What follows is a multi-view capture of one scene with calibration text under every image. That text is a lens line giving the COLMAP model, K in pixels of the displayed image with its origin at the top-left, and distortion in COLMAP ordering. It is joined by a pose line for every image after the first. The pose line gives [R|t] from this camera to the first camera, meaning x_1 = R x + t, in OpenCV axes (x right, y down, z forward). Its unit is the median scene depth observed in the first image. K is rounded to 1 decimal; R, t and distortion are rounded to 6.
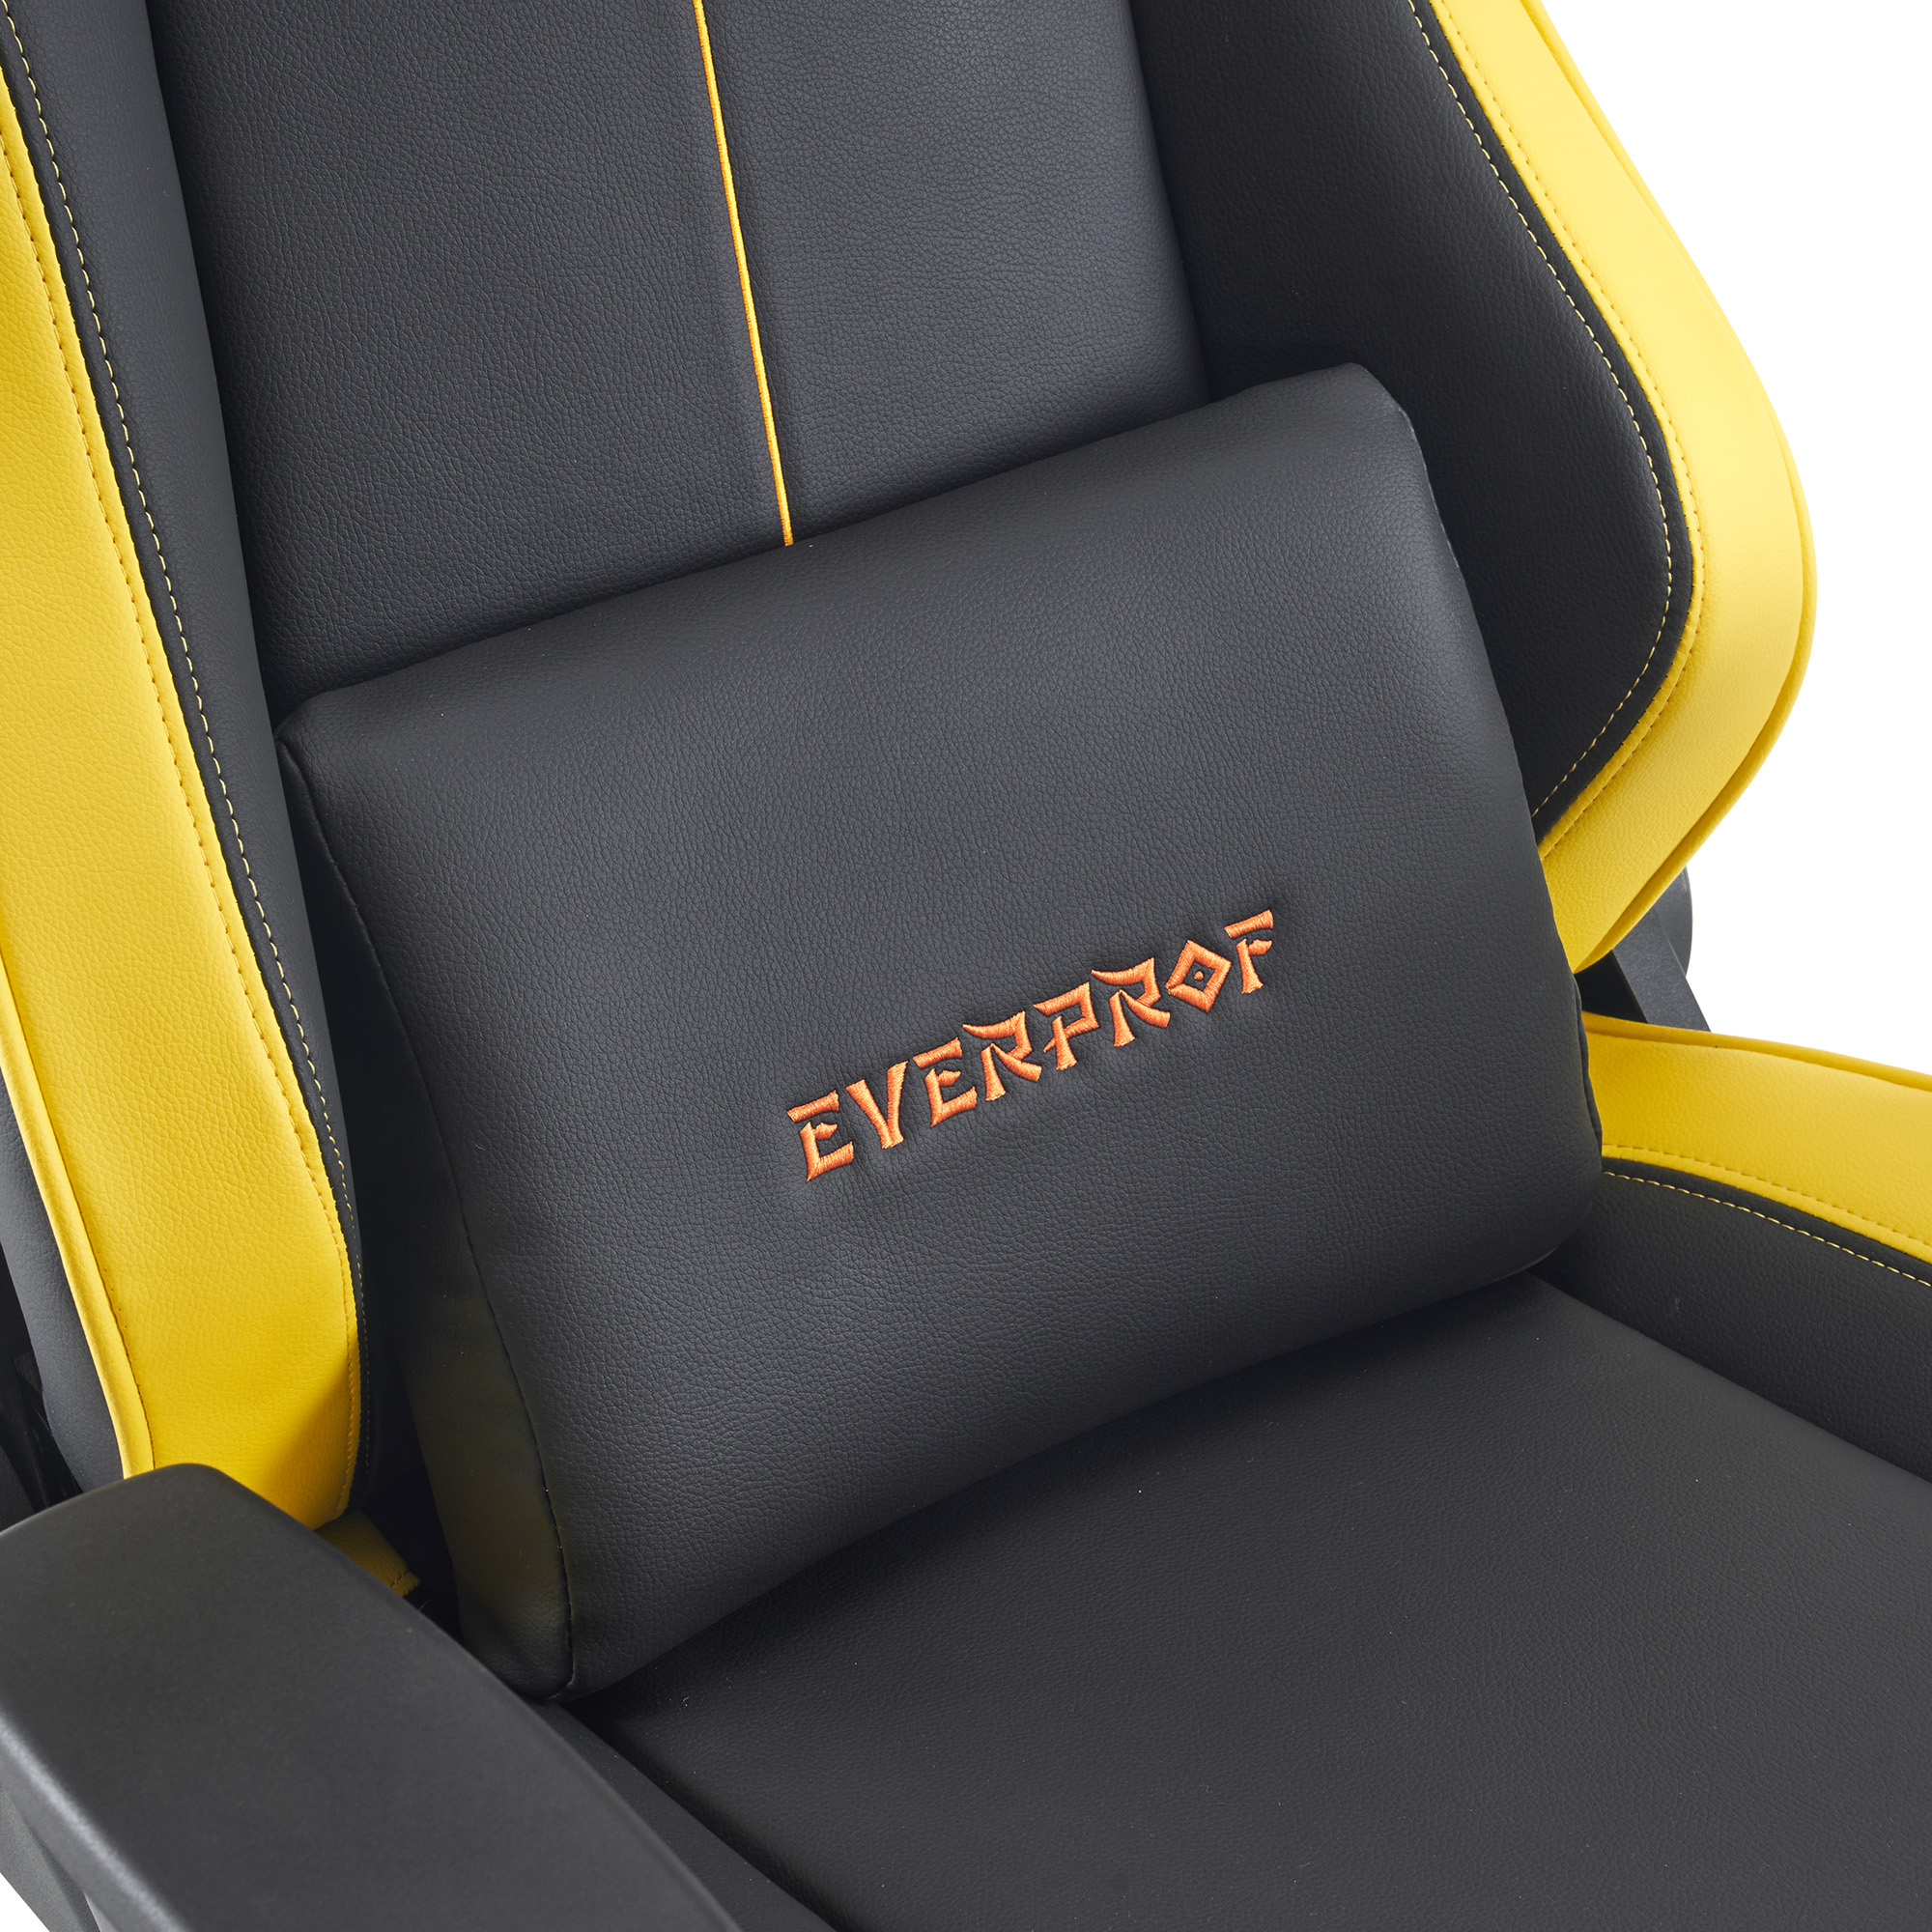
lens RADIAL K [[5754.9, 0, 966.8], [0, 5754.9, 1078.5], [0, 0, 1]] dist [-0.060194, 0.661373]
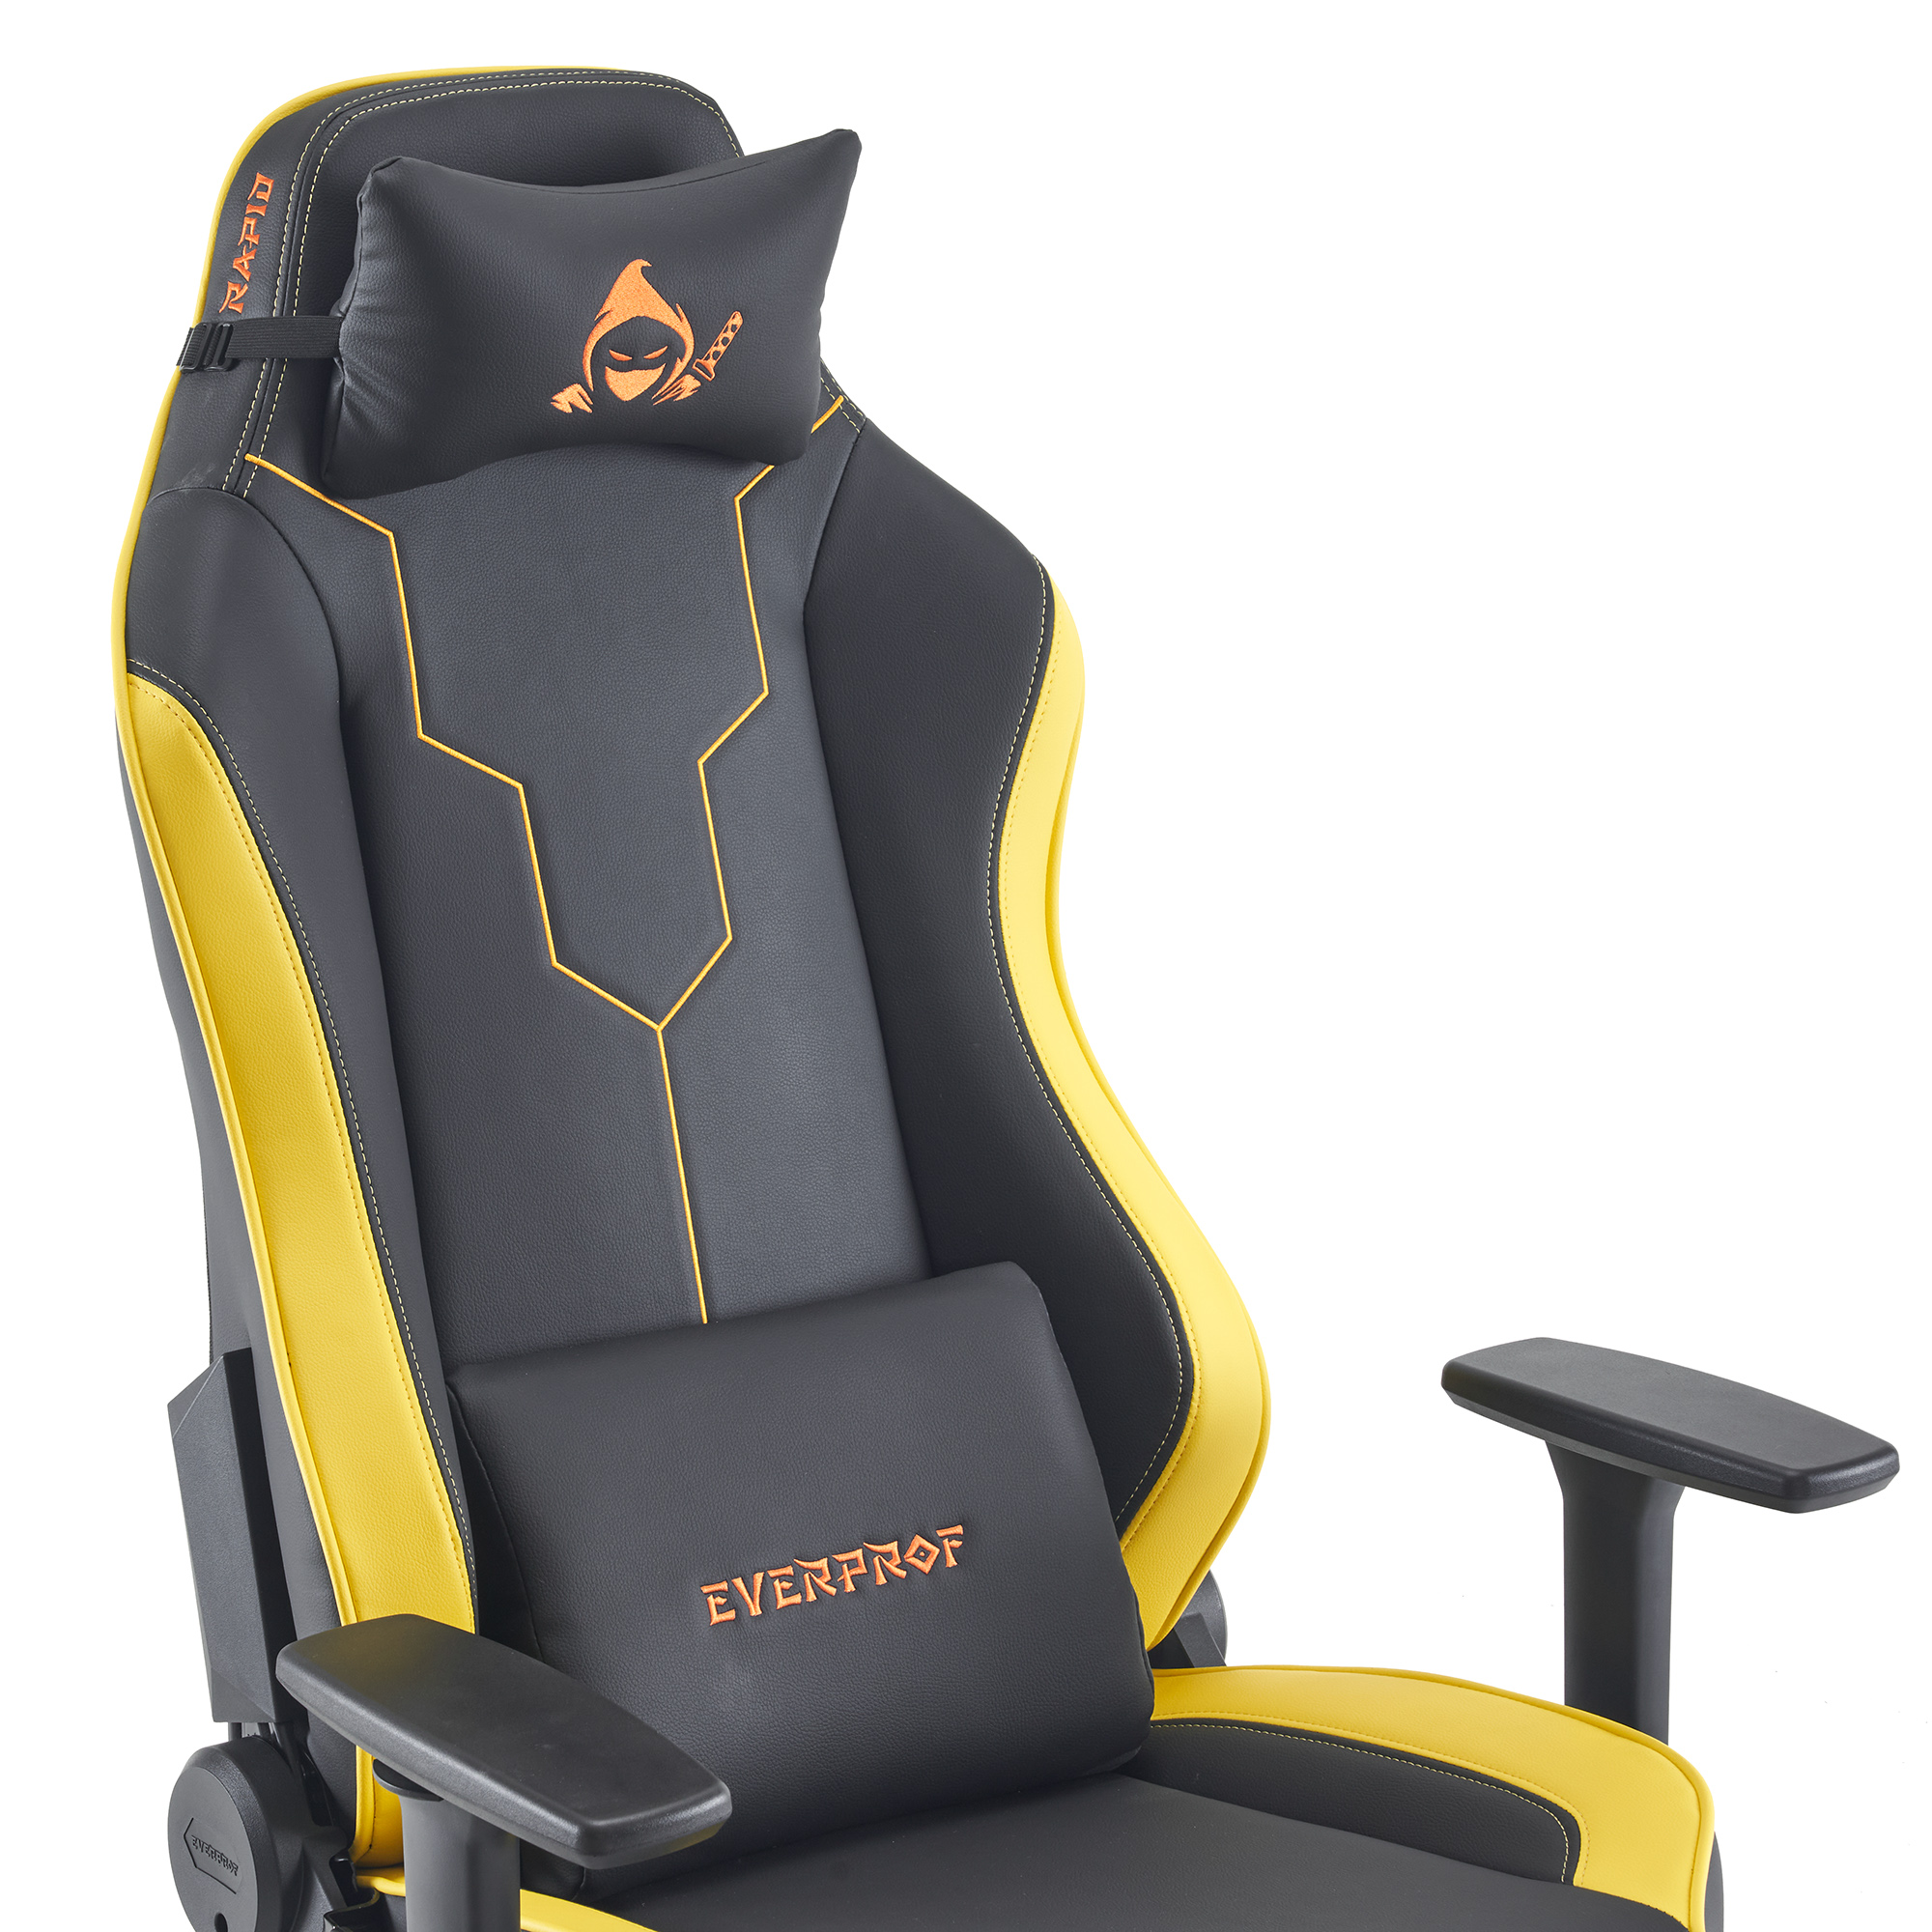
lens RADIAL K [[6490.8, 0, 966.0], [0, 6490.8, 966.0], [0, 0, 1]] dist [0.007090, 0.404252]
pose [[0.999998, -0.002130, 0.000264, 0.054575], [0.002084, 0.934325, -0.356417, 0.557559], [0.000512, 0.356417, 0.934327, -1.044741]]
